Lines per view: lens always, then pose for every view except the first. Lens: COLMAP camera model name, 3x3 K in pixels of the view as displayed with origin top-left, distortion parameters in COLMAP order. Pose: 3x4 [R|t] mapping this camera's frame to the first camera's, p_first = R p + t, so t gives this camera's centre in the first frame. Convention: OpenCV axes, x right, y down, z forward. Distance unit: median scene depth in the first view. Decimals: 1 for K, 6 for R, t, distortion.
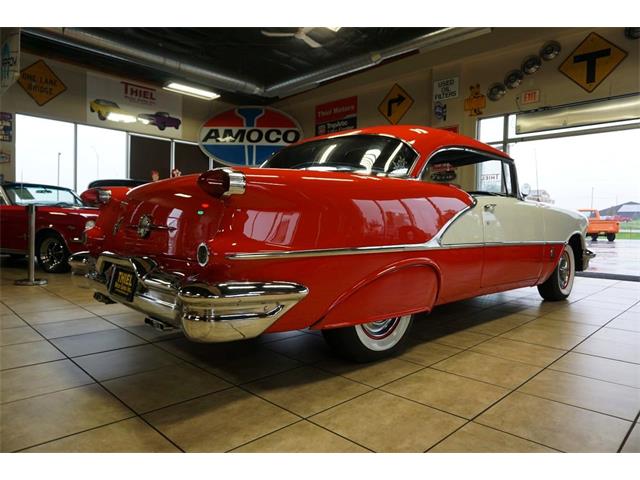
lens RADIAL K [[429.0, 0, 316.3], [0, 429.0, 241.2], [0, 0, 1]] dist [-0.064058, 0.058715]
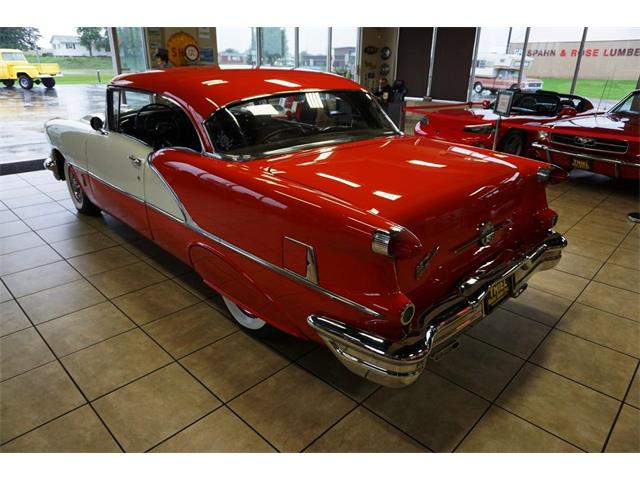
lens RADIAL K [[427.3, 0, 318.2], [0, 427.3, 238.0], [0, 0, 1]] dist [-0.041551, 0.030844]
pose [[-0.019059, -0.391041, 0.920176, -0.338335], [0.018711, 0.920043, 0.391371, -0.107362], [-0.999643, 0.024677, -0.010218, 0.366562]]
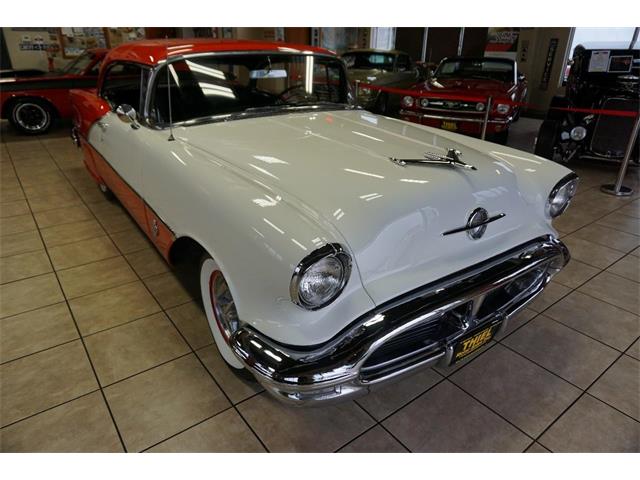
lens RADIAL K [[427.3, 0, 318.2], [0, 427.3, 238.0], [0, 0, 1]] dist [-0.041551, 0.030844]
pose [[-0.137202, 0.397055, -0.907481, 0.495574], [-0.052863, 0.911905, 0.406983, -0.098680], [0.989131, 0.103811, -0.104126, 0.591939]]
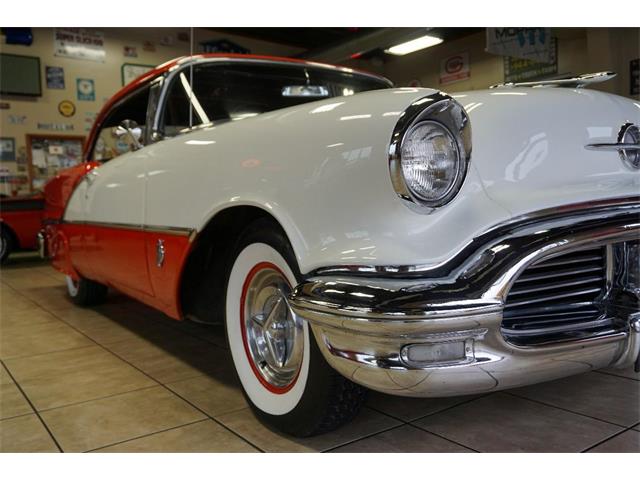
lens RADIAL K [[572.0, 0, 317.0], [0, 572.0, 241.9], [0, 0, 1]] dist [0.009981, 0.031475]
pose [[-0.165741, 0.055682, -0.984596, 0.507146], [0.002551, 0.998426, 0.056034, -0.005415], [0.986166, 0.006775, -0.165622, 0.573525]]
